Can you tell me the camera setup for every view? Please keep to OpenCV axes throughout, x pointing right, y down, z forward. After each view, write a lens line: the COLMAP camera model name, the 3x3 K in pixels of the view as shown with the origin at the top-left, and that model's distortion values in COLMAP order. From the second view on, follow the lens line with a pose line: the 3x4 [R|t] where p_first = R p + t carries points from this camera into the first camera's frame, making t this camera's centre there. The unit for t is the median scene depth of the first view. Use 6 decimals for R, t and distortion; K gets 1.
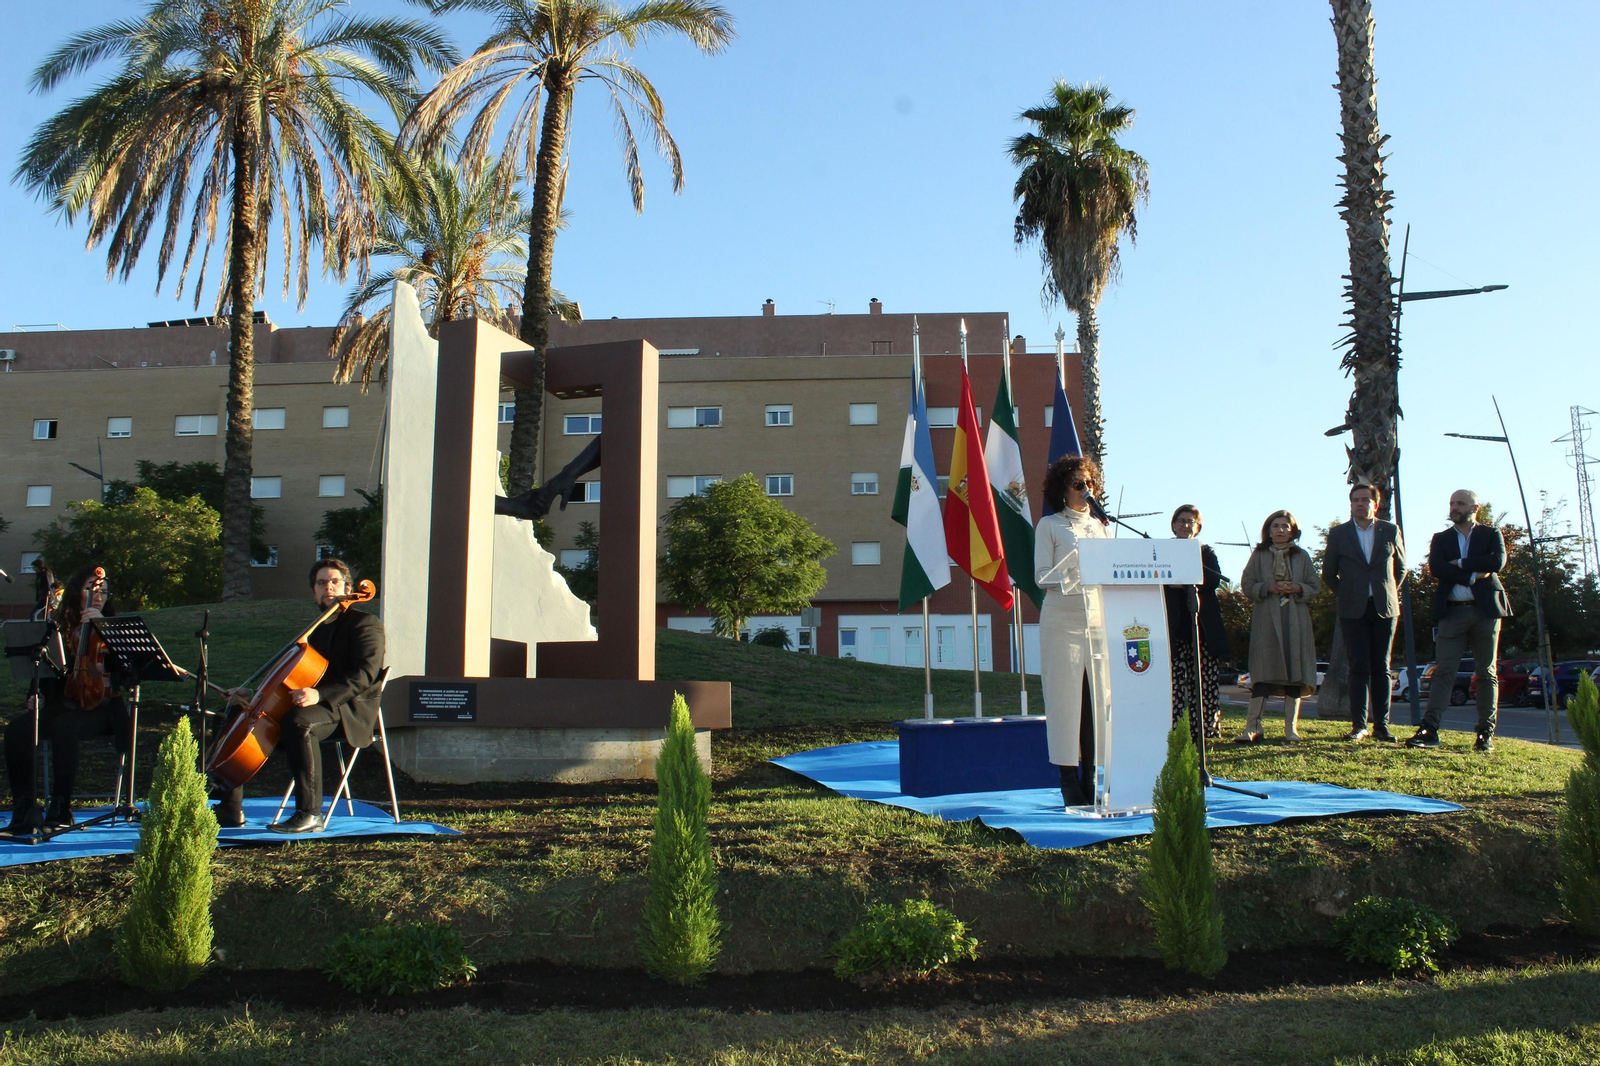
lens RADIAL K [[1336.1, 0, 800.0], [0, 1336.1, 533.0], [0, 0, 1]] dist [-0.166720, 0.151112]
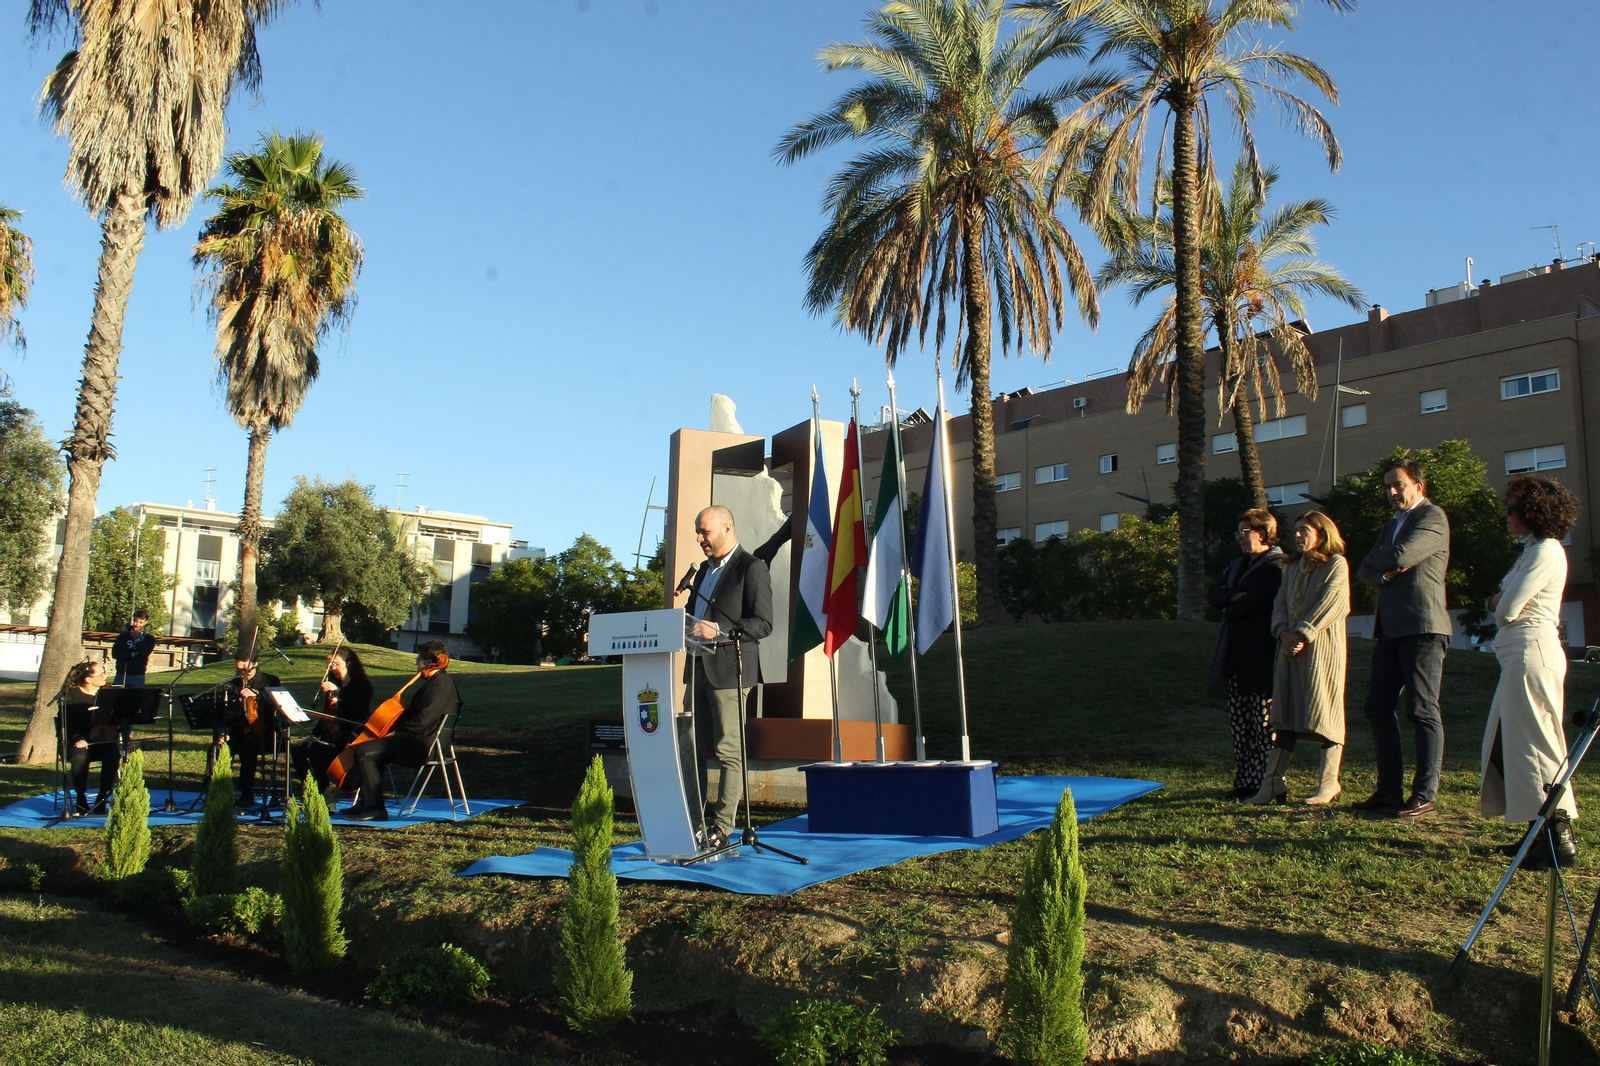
lens RADIAL K [[1332.7, 0, 800.3], [0, 1332.7, 547.6], [0, 0, 1]] dist [-0.171722, 0.152822]
pose [[0.654620, -0.082414, -0.751453, 0.183428], [0.093118, 0.995260, -0.028034, -0.000825], [0.750201, -0.051622, 0.659191, 0.058348]]
